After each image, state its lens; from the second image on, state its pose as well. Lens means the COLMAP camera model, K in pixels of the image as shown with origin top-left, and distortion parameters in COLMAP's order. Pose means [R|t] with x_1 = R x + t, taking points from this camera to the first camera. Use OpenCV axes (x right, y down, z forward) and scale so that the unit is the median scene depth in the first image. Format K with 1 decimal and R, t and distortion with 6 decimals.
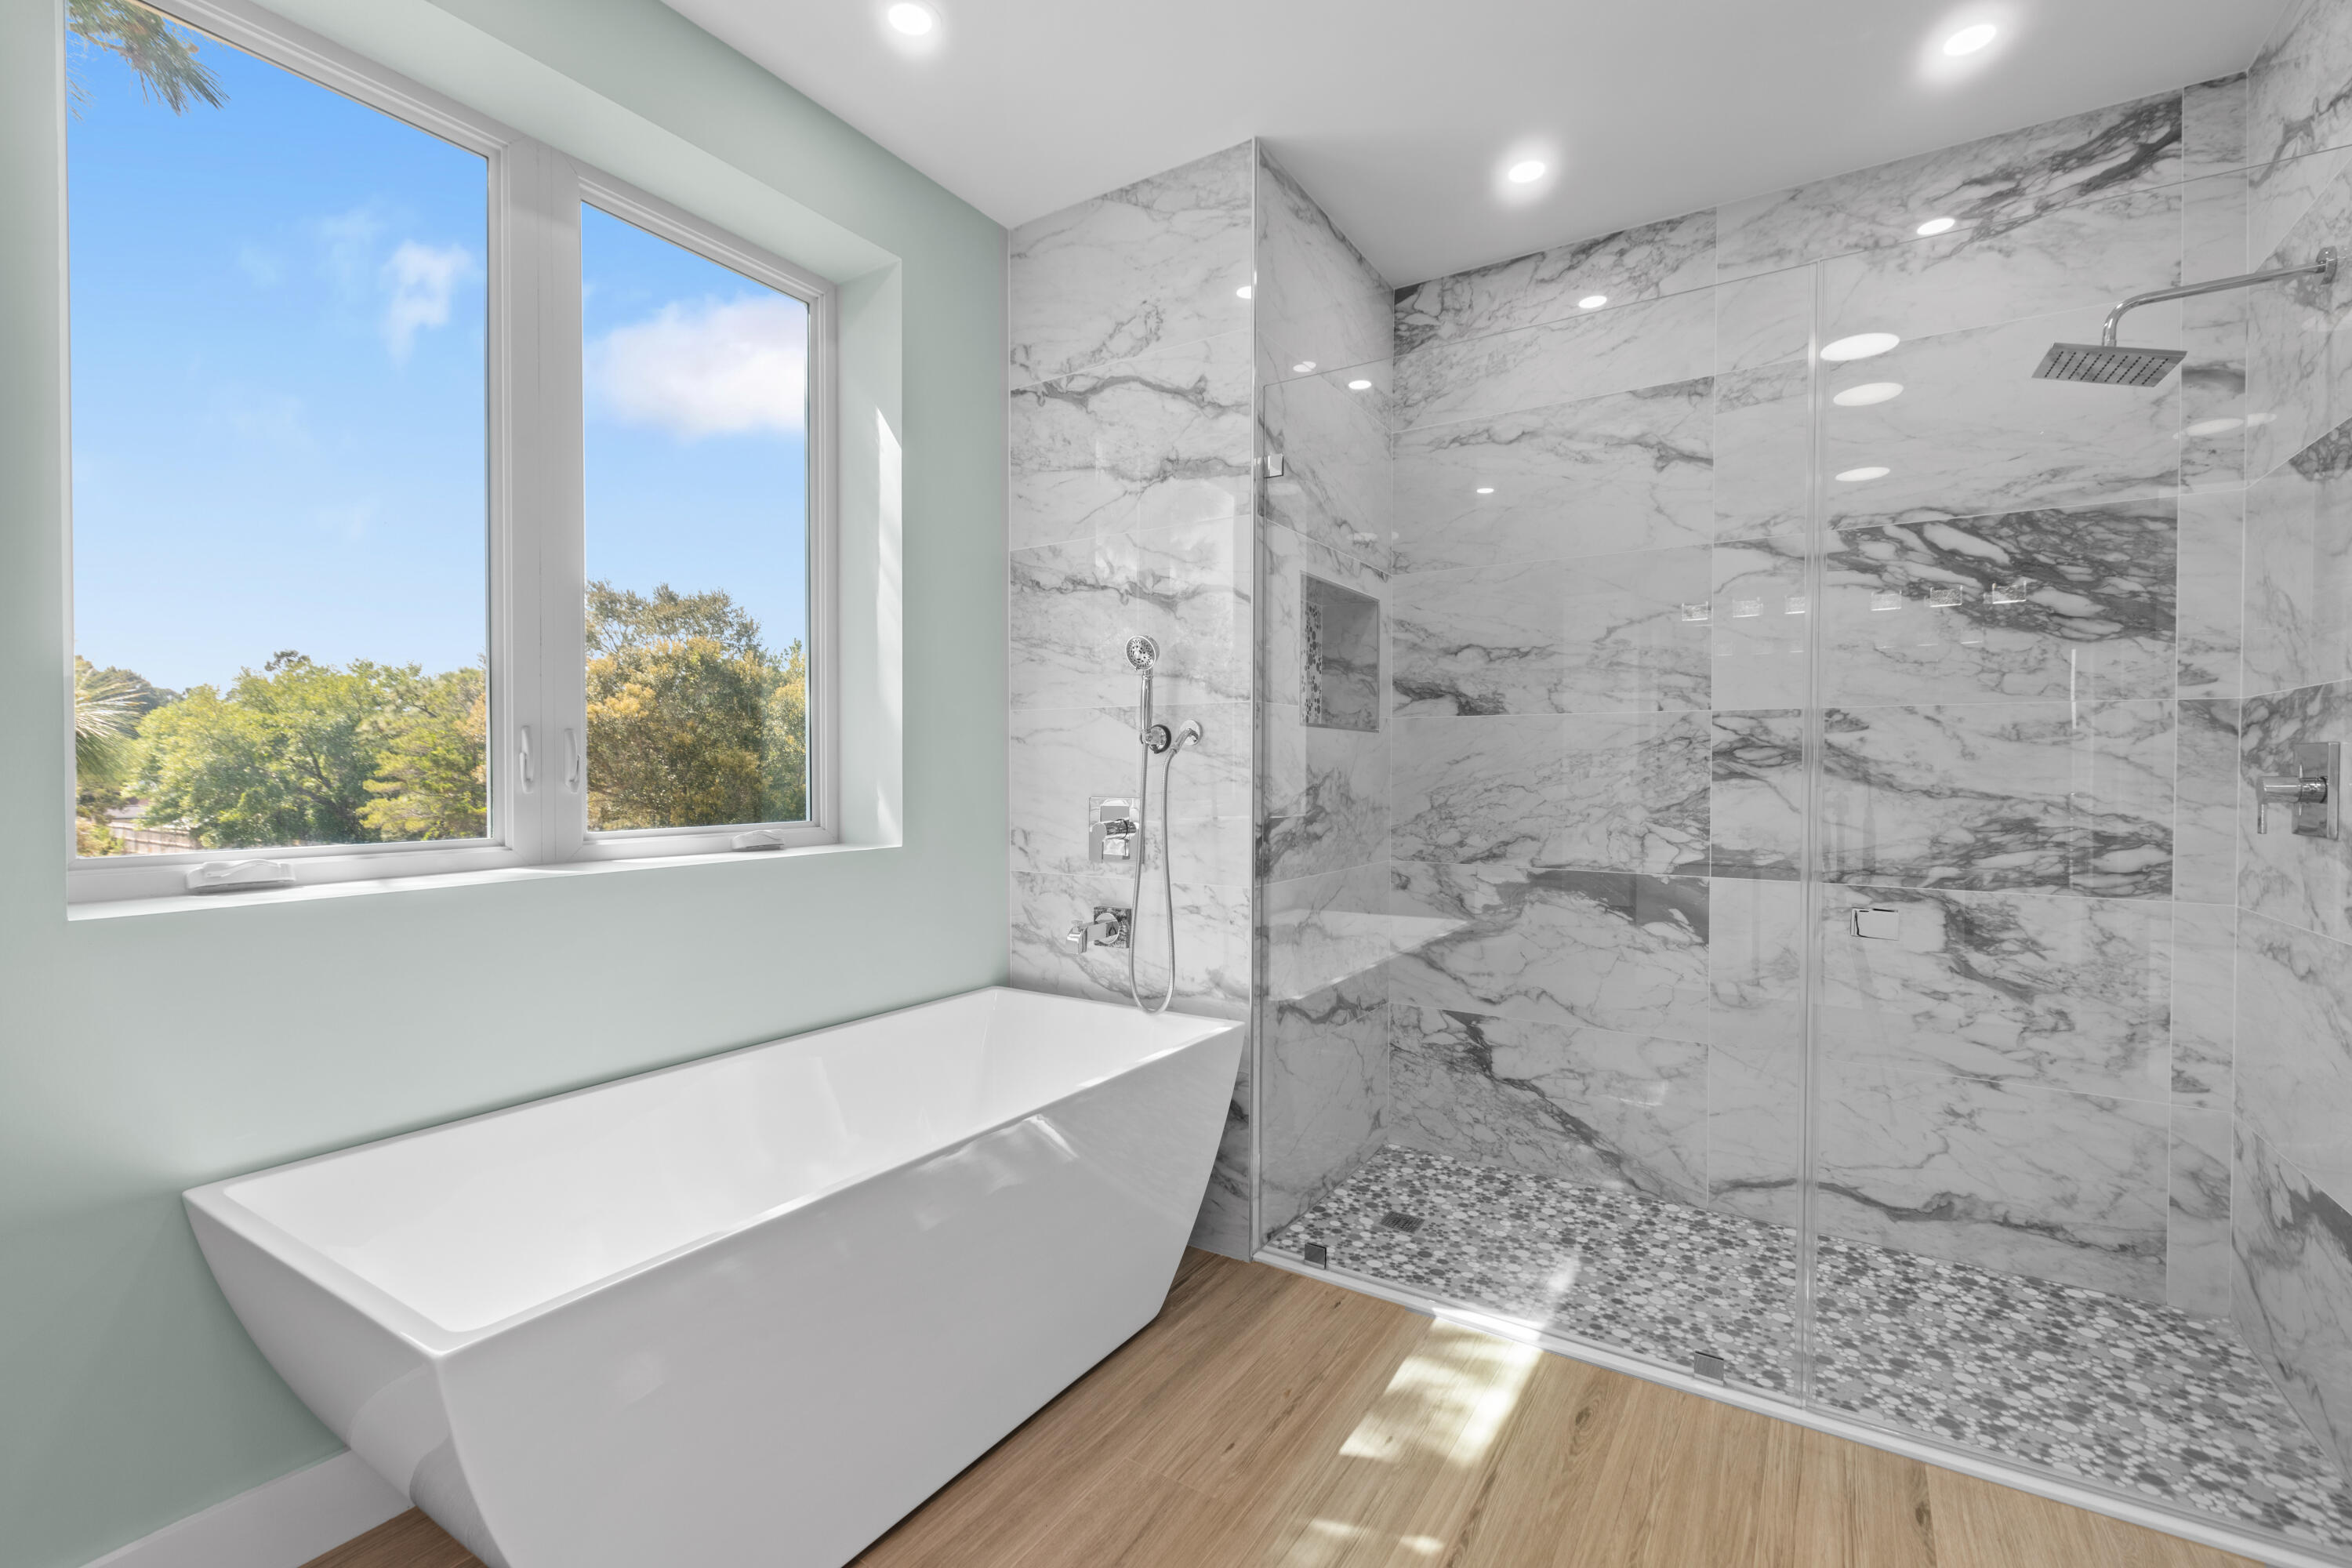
lens RADIAL K [[1031.2, 0, 1165.7], [0, 1031.2, 779.9], [0, 0, 1]] dist [-0.000536, 0.000437]
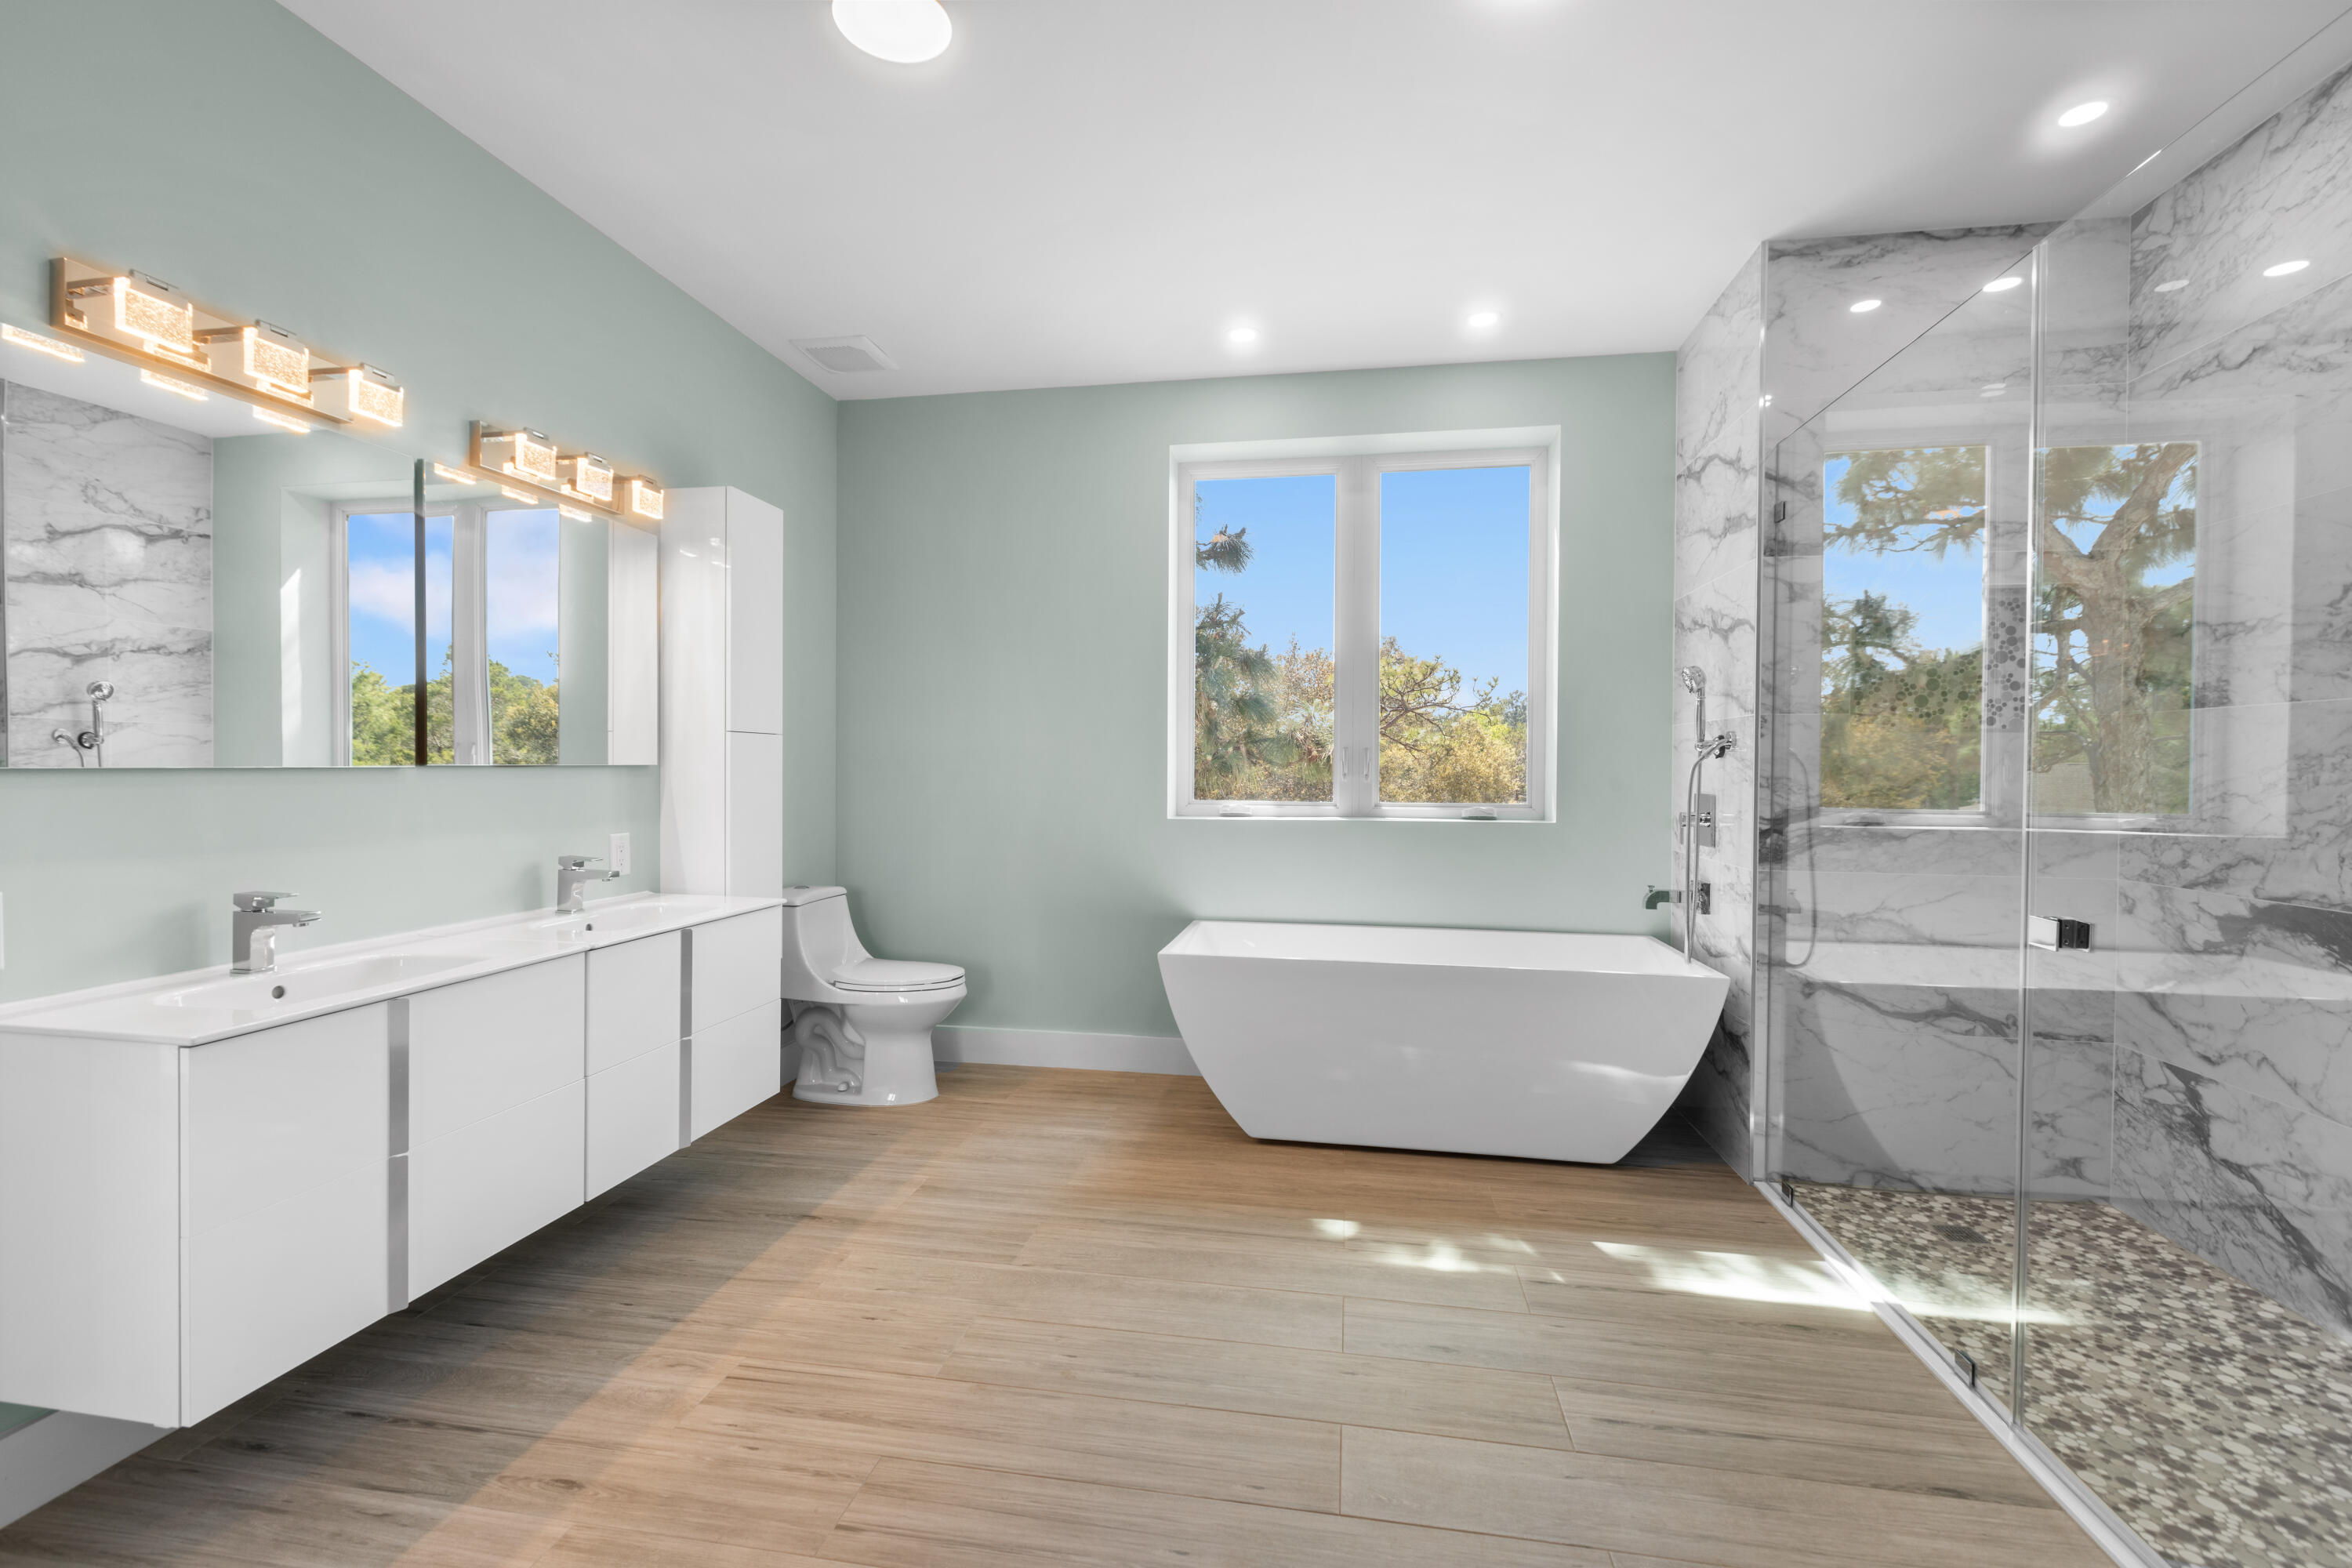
lens RADIAL K [[1031.2, 0, 1165.7], [0, 1031.2, 779.9], [0, 0, 1]] dist [-0.000536, 0.000437]
pose [[0.390274, 0.011801, -0.920623, 0.774023], [-0.015700, 0.999858, 0.006161, 0.002411], [0.920565, 0.012049, 0.390404, -0.077965]]
